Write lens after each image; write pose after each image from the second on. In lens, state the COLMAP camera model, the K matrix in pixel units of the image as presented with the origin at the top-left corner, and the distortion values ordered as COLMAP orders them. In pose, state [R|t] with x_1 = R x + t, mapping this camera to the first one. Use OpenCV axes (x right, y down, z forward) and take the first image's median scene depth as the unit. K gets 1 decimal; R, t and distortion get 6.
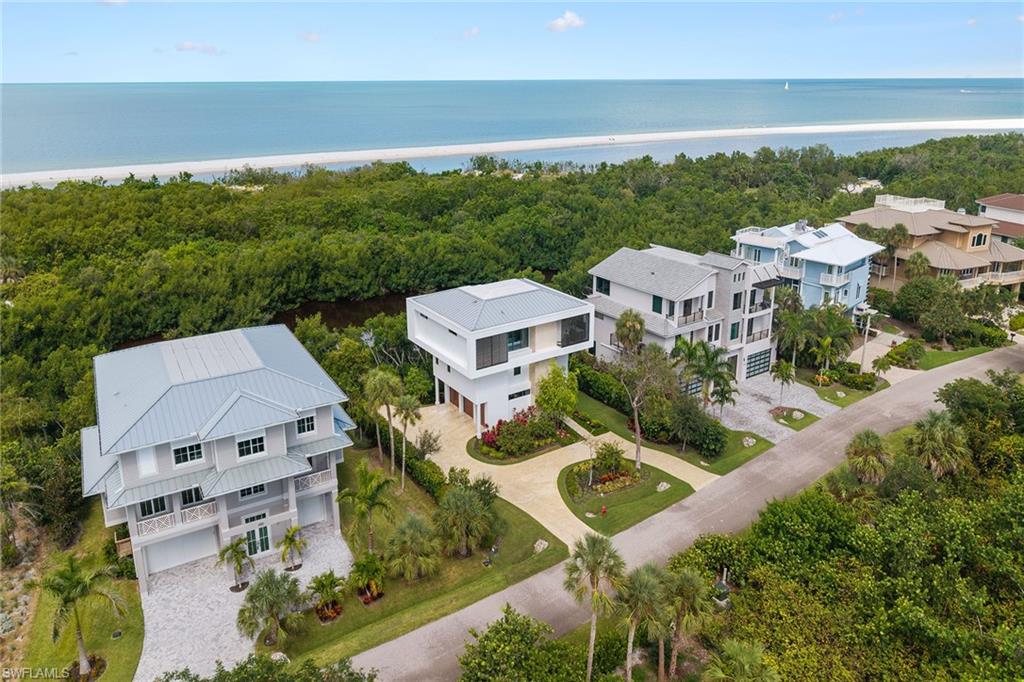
lens RADIAL K [[688.1, 0, 511.6], [0, 688.1, 335.0], [0, 0, 1]] dist [0.035584, -0.014222]
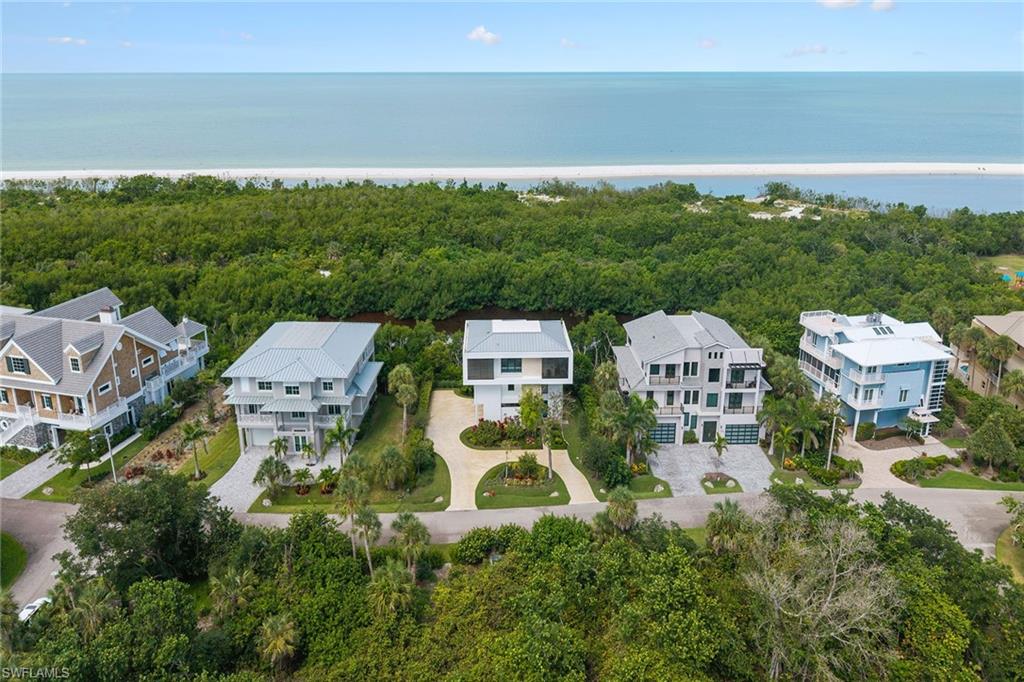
lens RADIAL K [[688.1, 0, 519.1], [0, 688.1, 340.6], [0, 0, 1]] dist [0.035584, -0.014222]
pose [[0.847995, 0.199744, -0.490924, 0.671793], [-0.189232, 0.979319, 0.071591, -0.140701], [0.495071, 0.032190, 0.868256, -0.189687]]
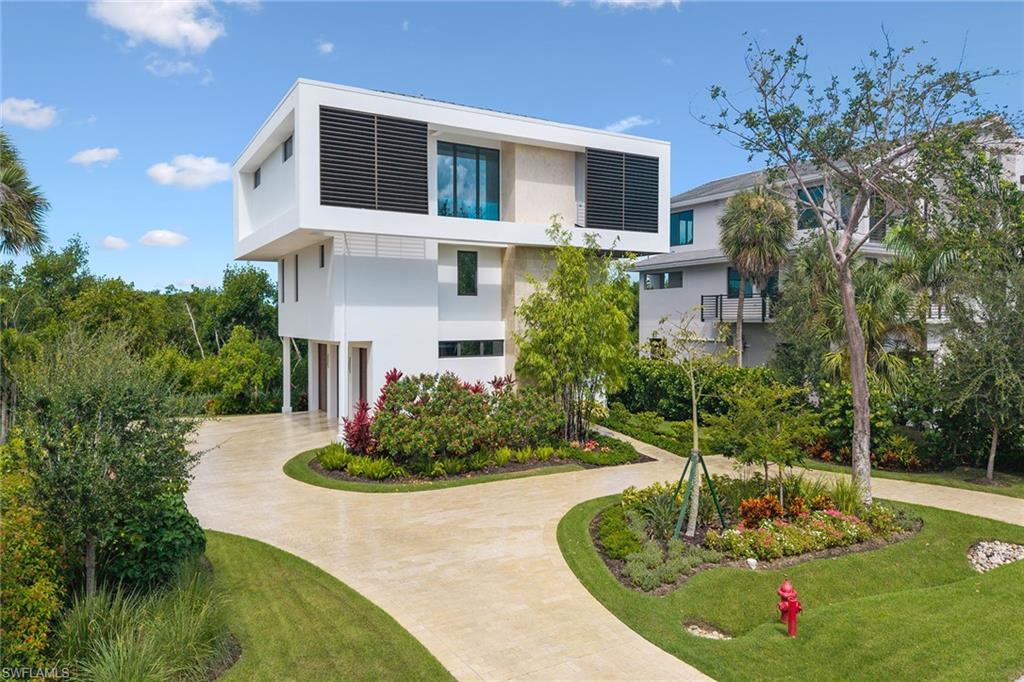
lens RADIAL K [[688.1, 0, 517.4], [0, 688.1, 341.5], [0, 0, 1]] dist [0.035584, -0.014222]
pose [[0.997740, 0.009708, -0.066482, 0.059290], [-0.031347, 0.942467, -0.332827, 0.204950], [0.059426, 0.334159, 0.940641, 0.649398]]
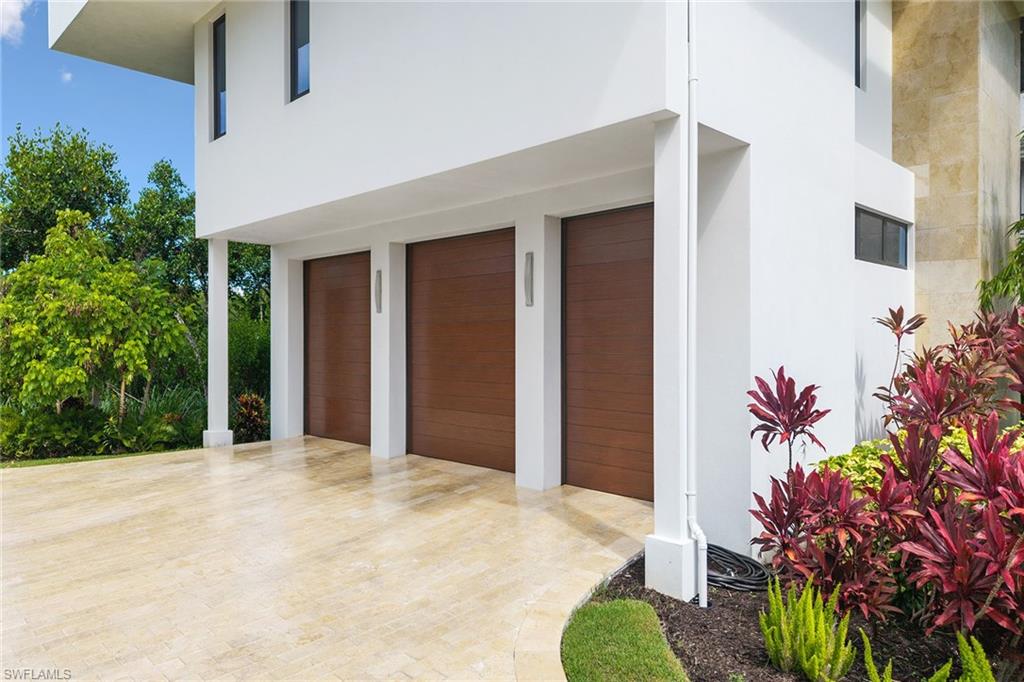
lens RADIAL K [[688.1, 0, 510.0], [0, 688.1, 343.5], [0, 0, 1]] dist [0.035584, -0.014222]
pose [[0.983795, 0.008948, 0.179073, -0.076597], [0.055632, 0.934228, -0.352312, 0.145091], [-0.170447, 0.356565, 0.918591, 0.896899]]
